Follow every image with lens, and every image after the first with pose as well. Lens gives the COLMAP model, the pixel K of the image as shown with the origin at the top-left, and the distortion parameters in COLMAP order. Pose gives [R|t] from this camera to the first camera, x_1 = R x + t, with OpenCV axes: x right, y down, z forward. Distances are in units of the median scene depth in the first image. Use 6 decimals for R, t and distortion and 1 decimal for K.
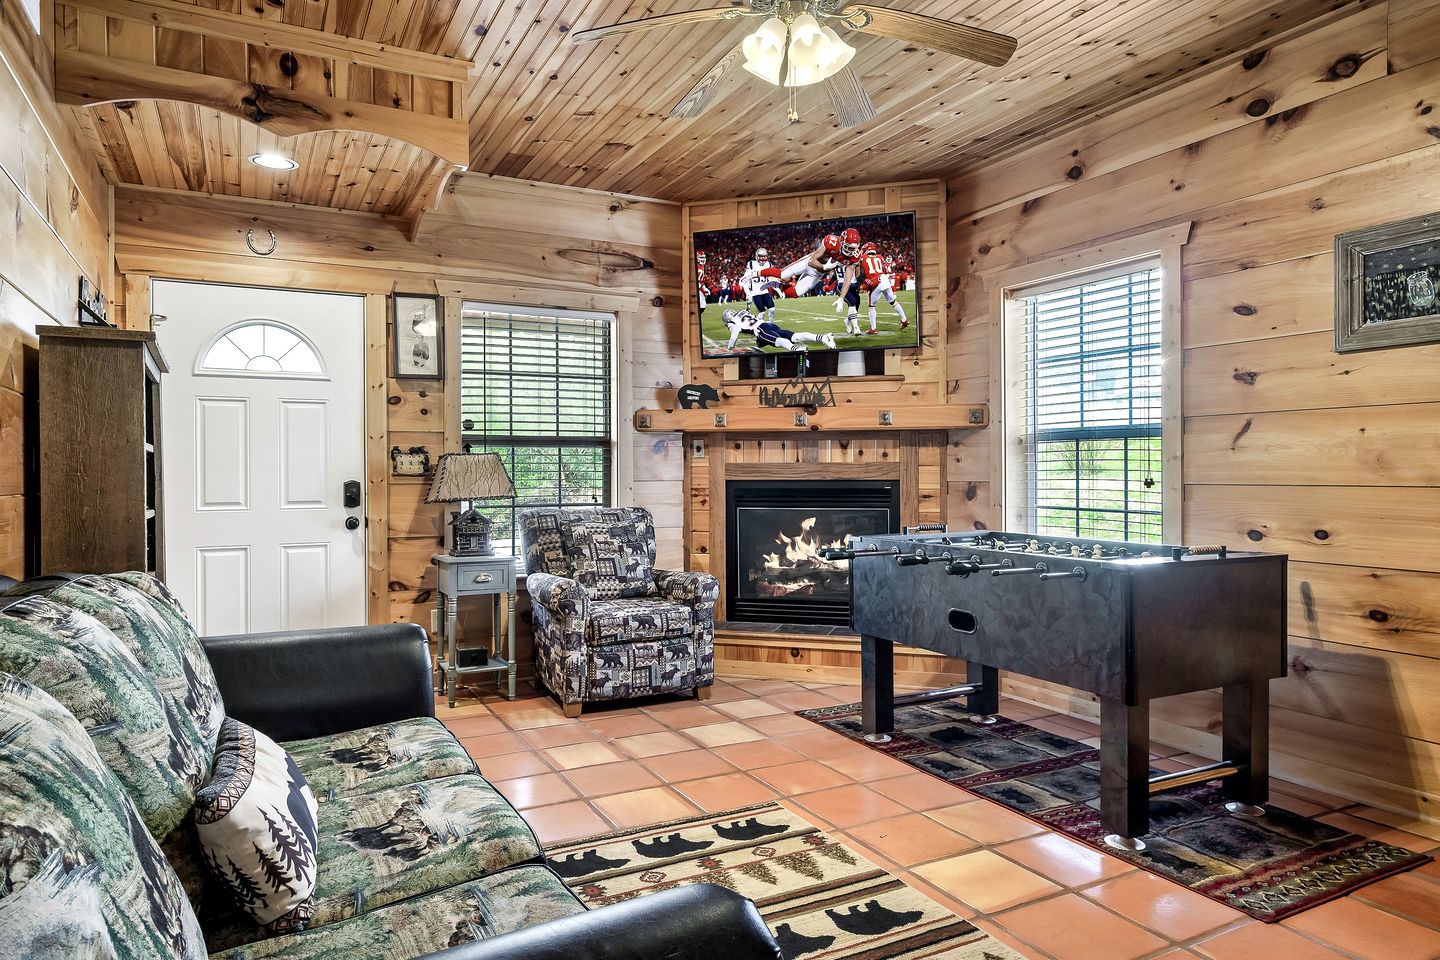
lens RADIAL K [[903.2, 0, 715.4], [0, 903.2, 475.9], [0, 0, 1]] dist [0.023398, -0.003354]
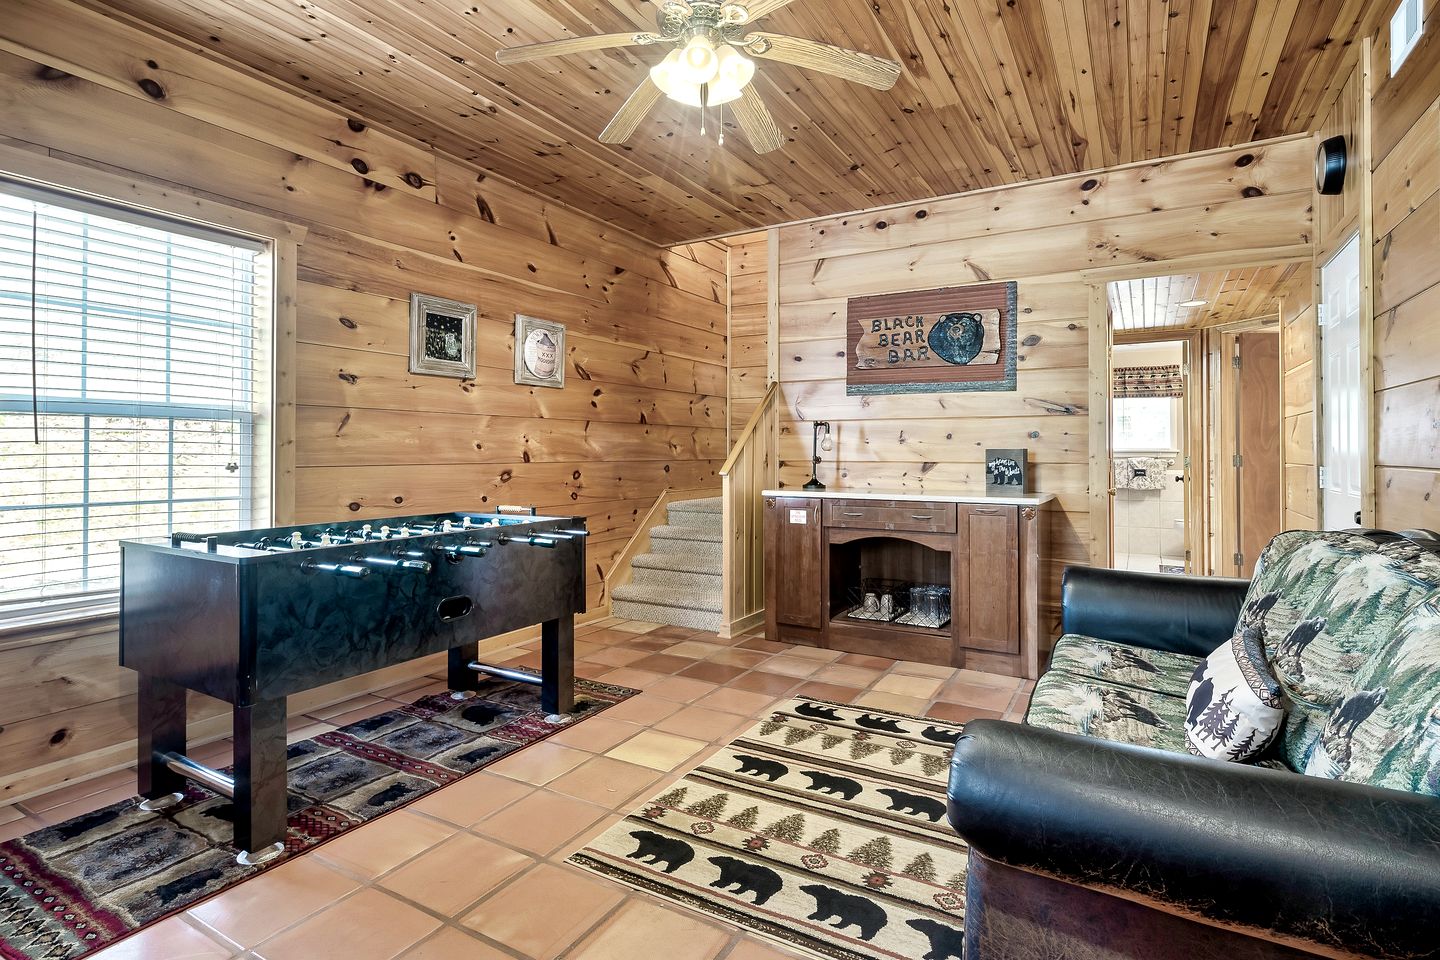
lens RADIAL K [[716.7, 0, 719.0], [0, 716.7, 446.2], [0, 0, 1]] dist [0.010545, -0.002747]
pose [[-0.529152, 0.012612, 0.848433, -0.367167], [0.006993, 0.999920, -0.010502, -0.002164], [-0.848498, 0.000375, -0.529199, 0.804553]]
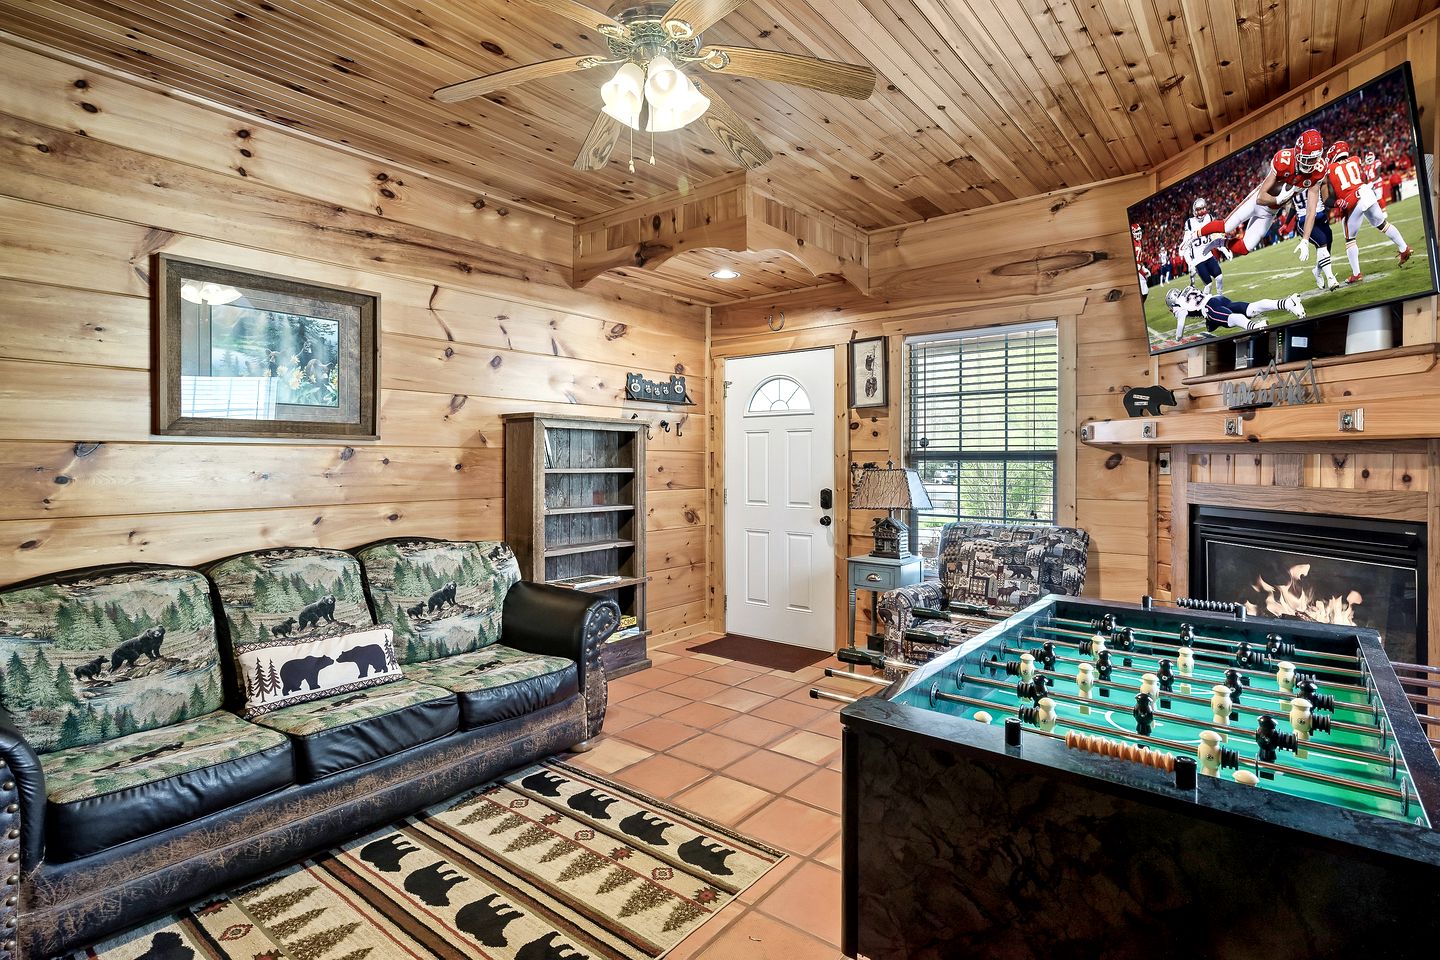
lens RADIAL K [[716.7, 0, 718.0], [0, 716.7, 472.5], [0, 0, 1]] dist [0.010545, -0.002747]
pose [[0.401701, 0.019801, -0.915557, 0.471916], [-0.005878, 0.999801, 0.019044, -0.035916], [0.915752, -0.002268, 0.401738, 0.415212]]
